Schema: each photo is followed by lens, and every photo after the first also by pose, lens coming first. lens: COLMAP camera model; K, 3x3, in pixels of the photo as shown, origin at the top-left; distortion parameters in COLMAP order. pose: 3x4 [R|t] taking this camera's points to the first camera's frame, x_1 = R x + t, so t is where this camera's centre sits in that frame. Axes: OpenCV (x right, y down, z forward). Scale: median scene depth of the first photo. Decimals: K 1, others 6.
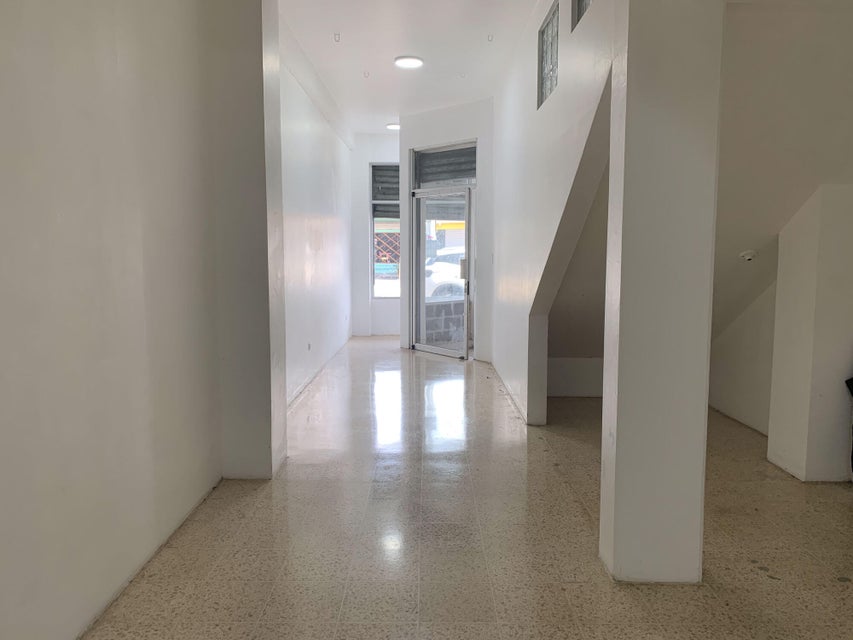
lens RADIAL K [[655.3, 0, 426.5], [0, 655.3, 320.0], [0, 0, 1]] dist [-0.007120, -0.003480]
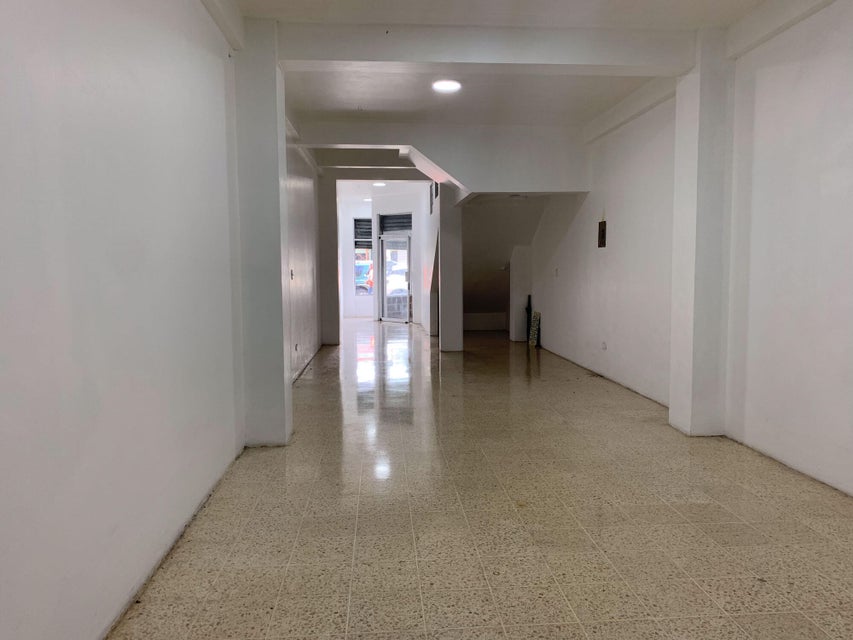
lens RADIAL K [[655.3, 0, 426.5], [0, 655.3, 320.0], [0, 0, 1]] dist [-0.007120, -0.003480]
pose [[0.997395, -0.017486, 0.069985, -0.020020], [0.019210, 0.999526, -0.024046, 0.087910], [-0.069531, 0.025327, 0.997258, -0.833157]]
